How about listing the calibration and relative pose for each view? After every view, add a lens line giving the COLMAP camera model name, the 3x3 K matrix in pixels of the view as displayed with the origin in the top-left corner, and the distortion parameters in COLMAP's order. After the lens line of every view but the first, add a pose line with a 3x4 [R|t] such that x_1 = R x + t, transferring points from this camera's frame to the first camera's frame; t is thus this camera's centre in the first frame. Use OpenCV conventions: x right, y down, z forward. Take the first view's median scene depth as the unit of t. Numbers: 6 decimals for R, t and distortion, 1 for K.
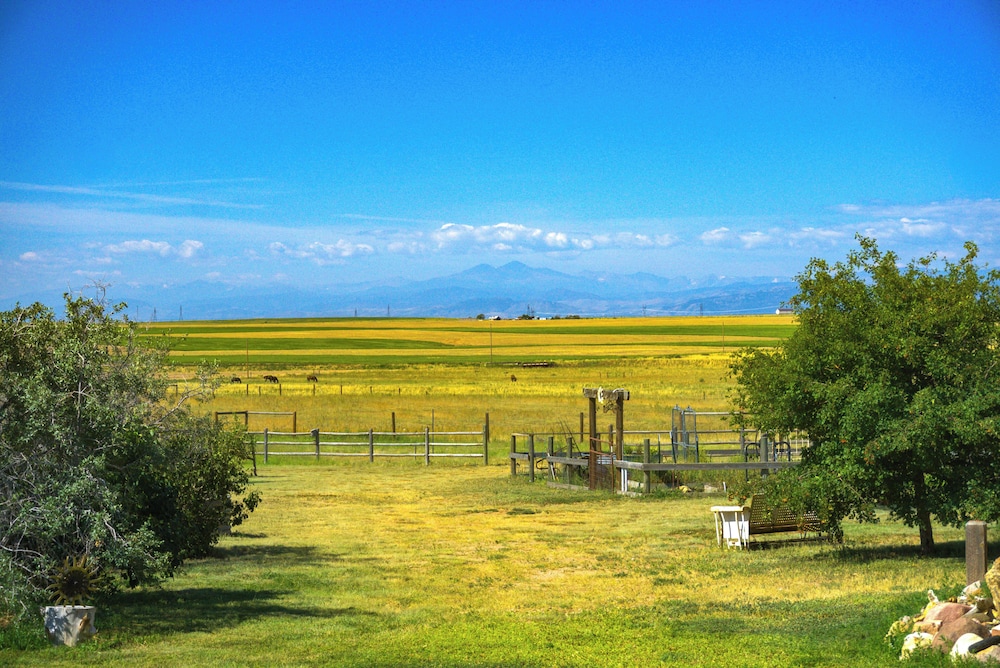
lens RADIAL K [[4350.0, 0, 499.9], [0, 4350.0, 335.2], [0, 0, 1]] dist [-0.607509, 0.000000]
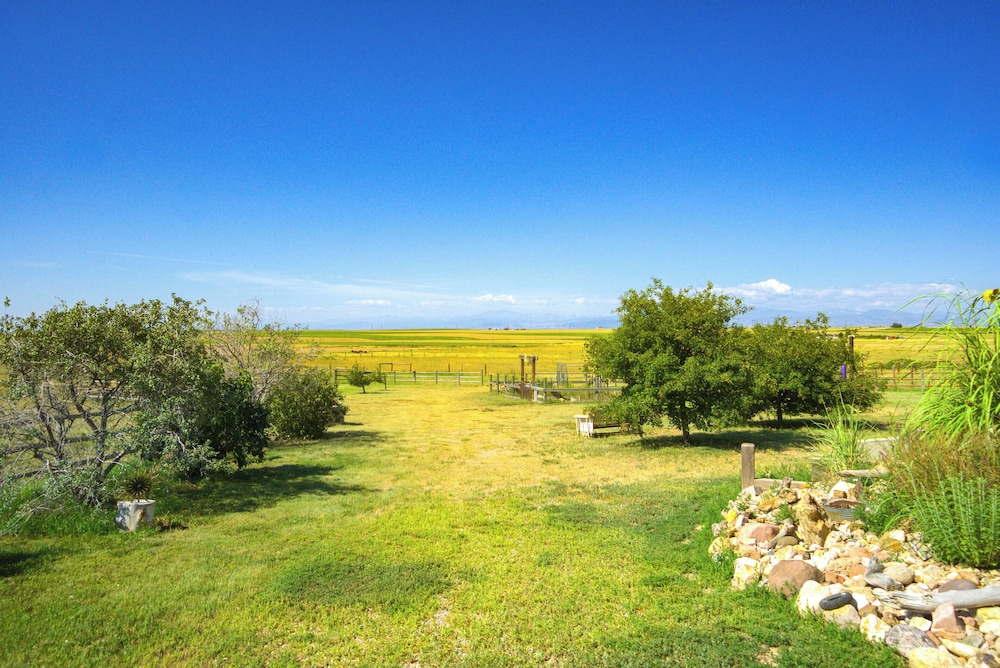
lens RADIAL K [[4350.0, 0, 499.0], [0, 4350.0, 333.6], [0, 0, 1]] dist [-0.607509, 0.000000]
pose [[0.999510, 0.008199, 0.030193, -0.045692], [-0.008420, 0.999939, 0.007212, -0.011760], [-0.030132, -0.007463, 0.999518, -0.981512]]
